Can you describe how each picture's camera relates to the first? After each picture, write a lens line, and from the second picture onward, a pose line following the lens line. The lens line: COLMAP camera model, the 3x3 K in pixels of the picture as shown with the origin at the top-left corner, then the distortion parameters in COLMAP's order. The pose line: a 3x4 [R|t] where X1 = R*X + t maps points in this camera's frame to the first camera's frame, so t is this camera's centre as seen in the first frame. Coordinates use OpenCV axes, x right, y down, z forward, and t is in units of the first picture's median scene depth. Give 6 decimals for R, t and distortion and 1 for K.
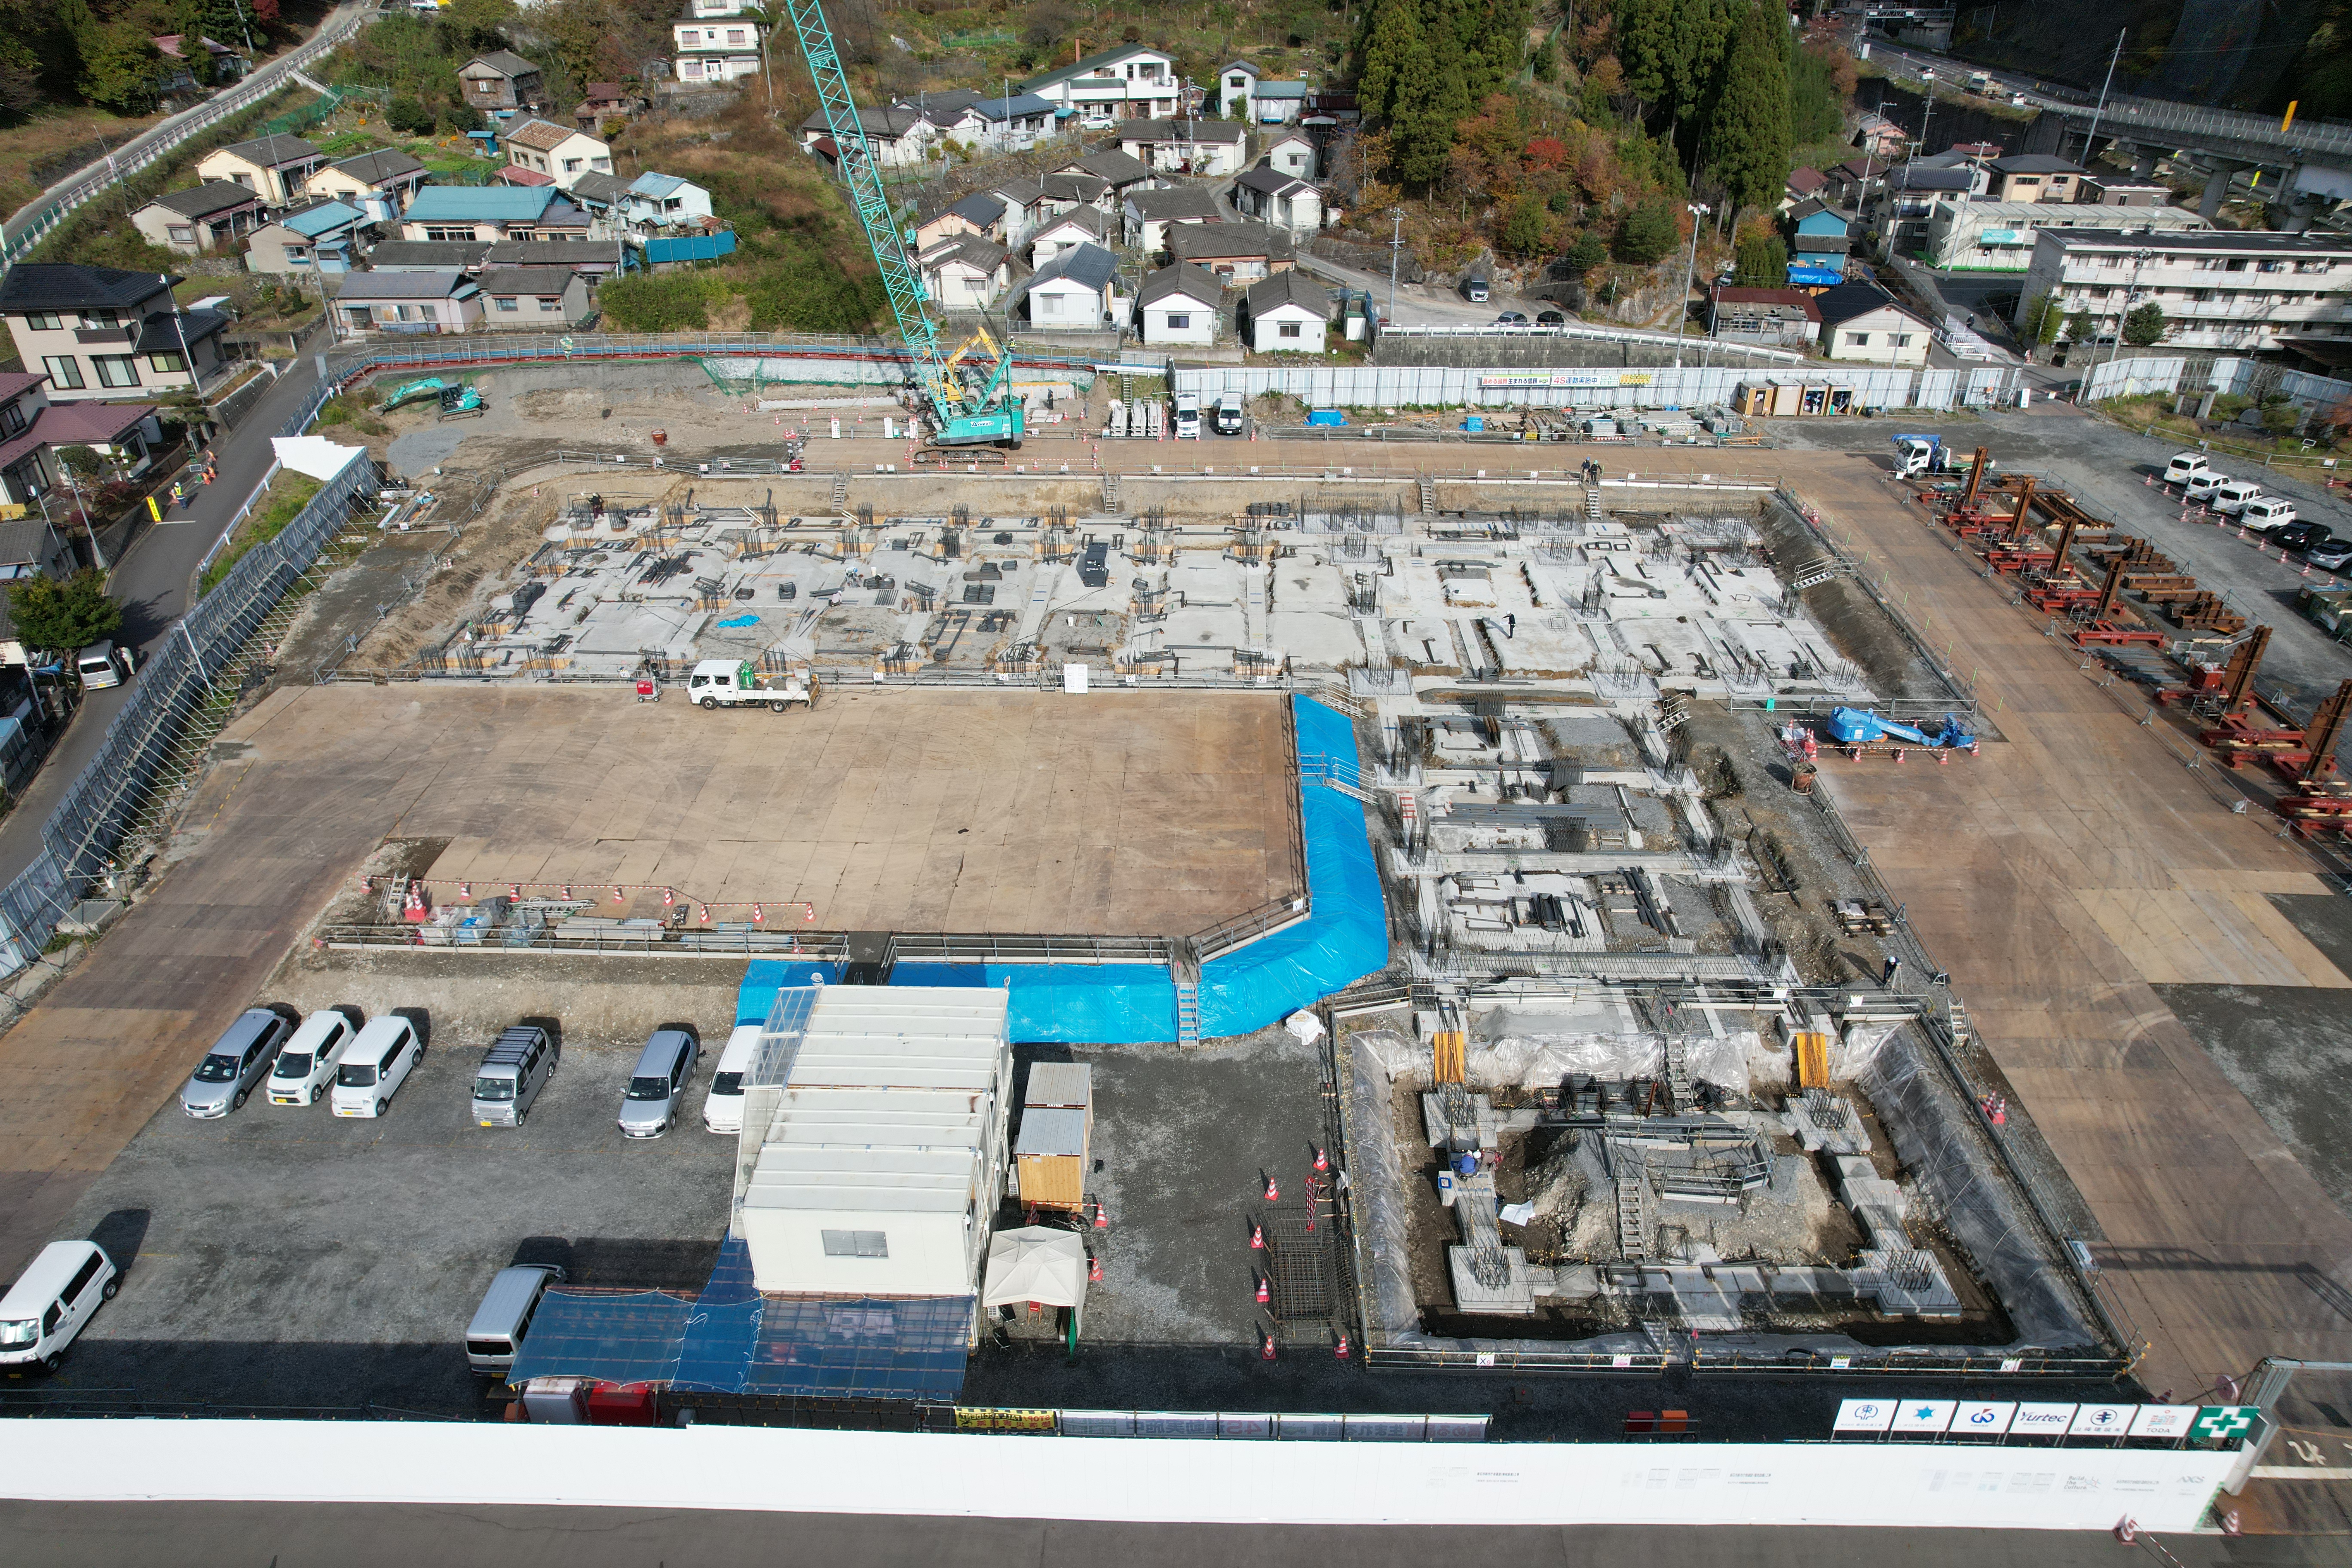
lens RADIAL K [[1506.1, 0, 1184.4], [0, 1506.1, 786.8], [0, 0, 1]] dist [-0.079122, 0.071366]
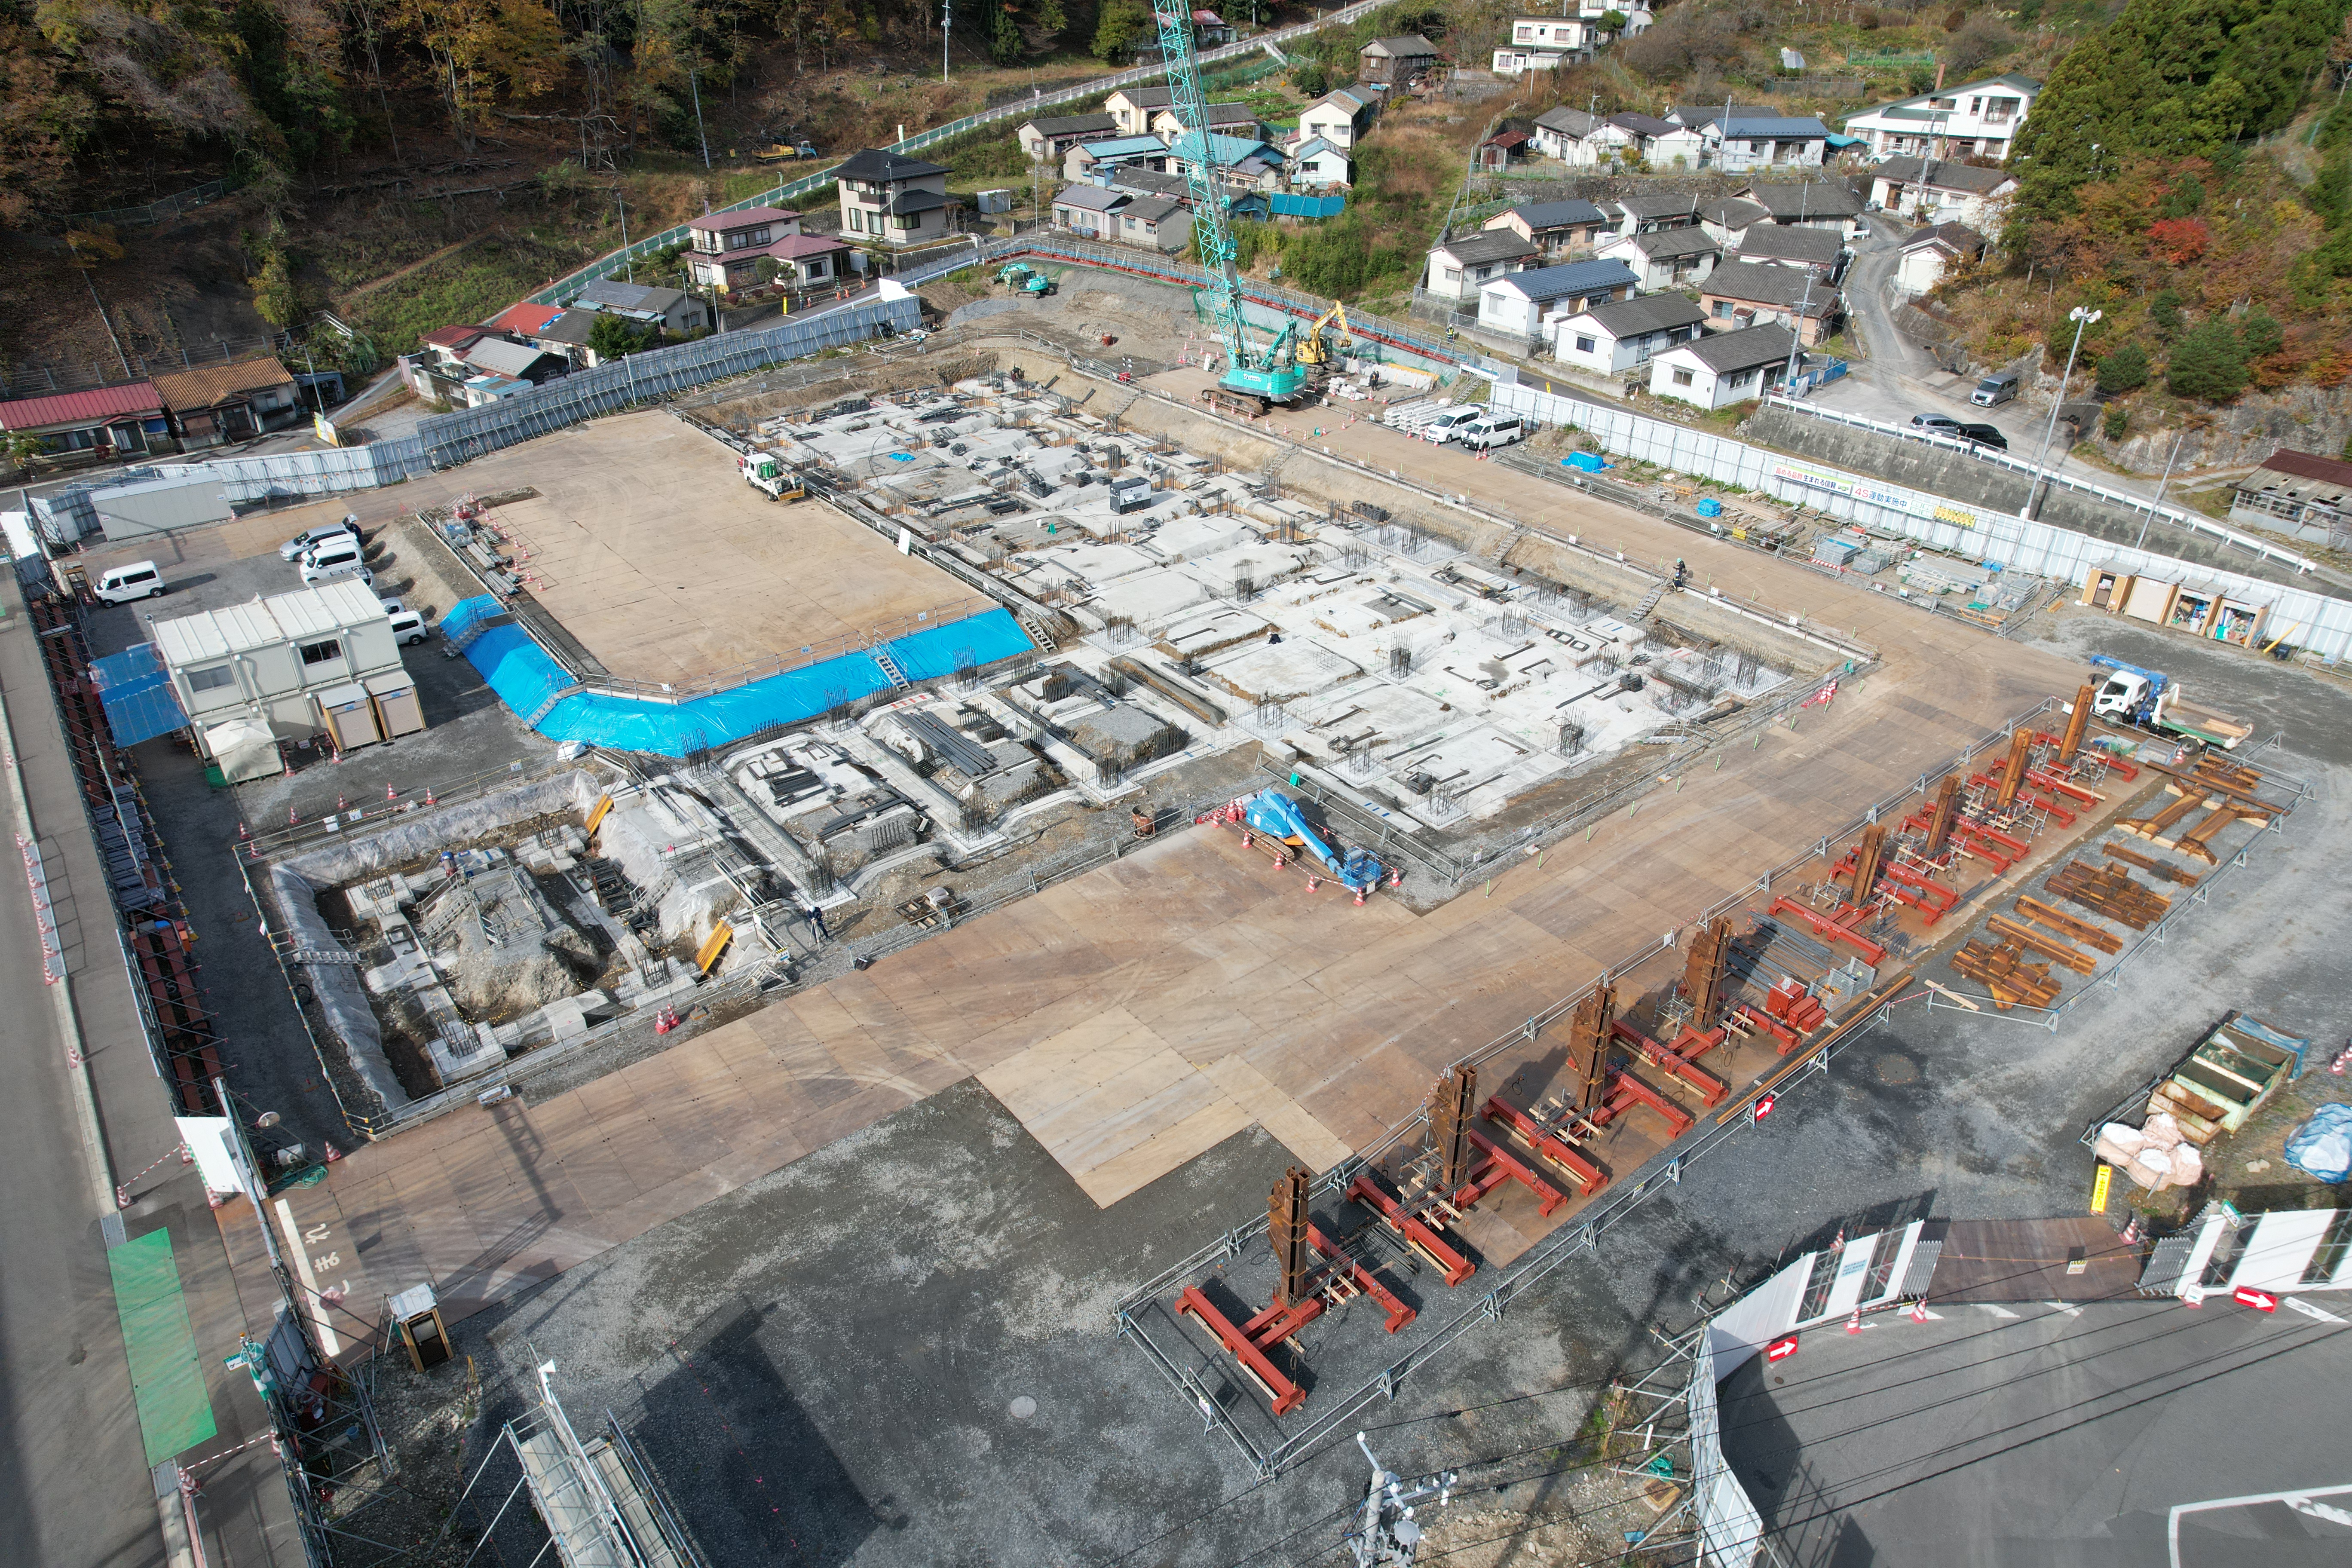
lens RADIAL K [[1506.1, 0, 1180.9], [0, 1506.1, 779.2], [0, 0, 1]] dist [-0.079122, 0.071366]
pose [[0.638990, 0.383329, -0.666896, 0.553864], [-0.388079, 0.909210, 0.150769, -0.096037], [0.664143, 0.162469, 0.729738, 0.164274]]
